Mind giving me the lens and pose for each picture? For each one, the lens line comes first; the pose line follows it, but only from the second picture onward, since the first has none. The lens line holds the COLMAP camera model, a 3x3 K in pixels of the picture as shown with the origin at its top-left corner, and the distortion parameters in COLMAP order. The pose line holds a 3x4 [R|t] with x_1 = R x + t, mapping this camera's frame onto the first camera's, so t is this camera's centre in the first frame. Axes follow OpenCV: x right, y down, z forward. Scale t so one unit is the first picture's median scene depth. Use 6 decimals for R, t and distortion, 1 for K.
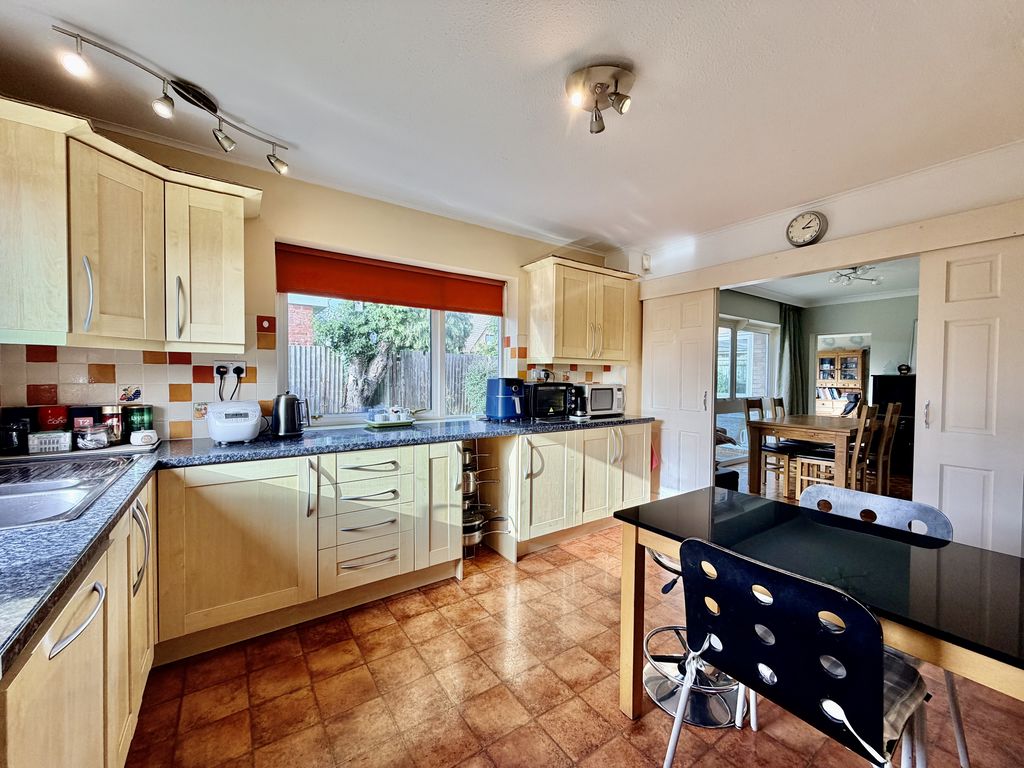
lens RADIAL K [[409.4, 0, 507.1], [0, 409.4, 382.2], [0, 0, 1]] dist [0.001010, -0.000098]
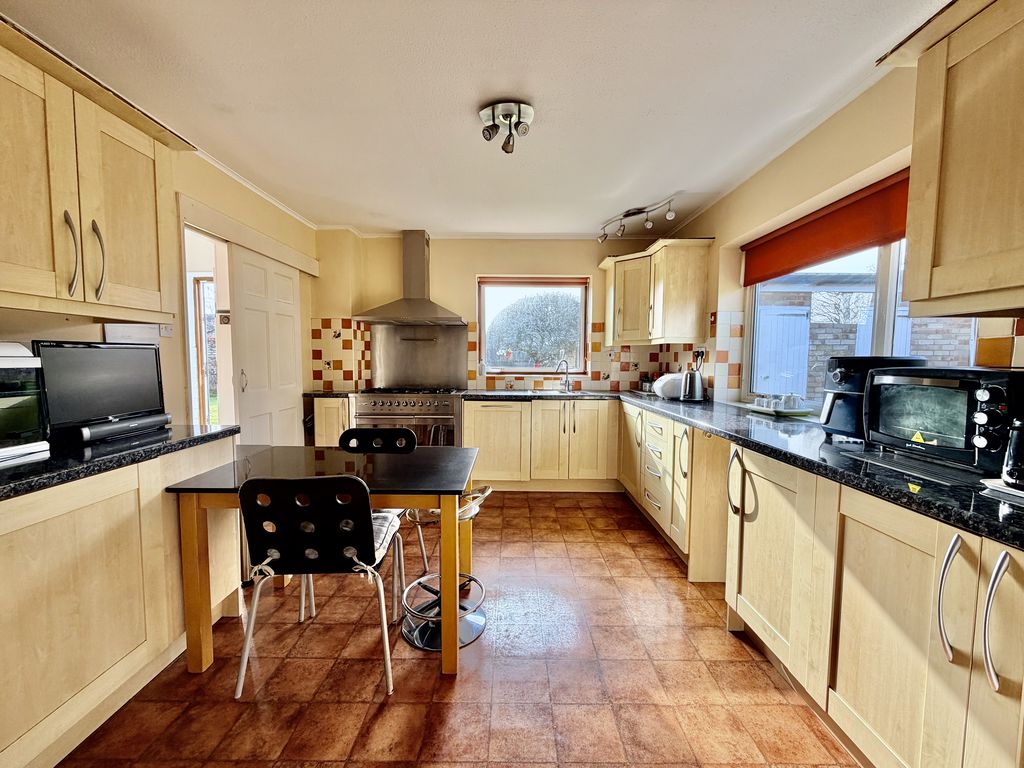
lens RADIAL K [[409.4, 0, 508.7], [0, 409.4, 386.8], [0, 0, 1]] dist [0.001010, -0.000098]
pose [[-0.570064, 0.039955, -0.820628, 1.136632], [-0.030279, 0.997117, 0.069581, 0.006227], [0.821042, 0.064514, -0.567210, 1.568821]]
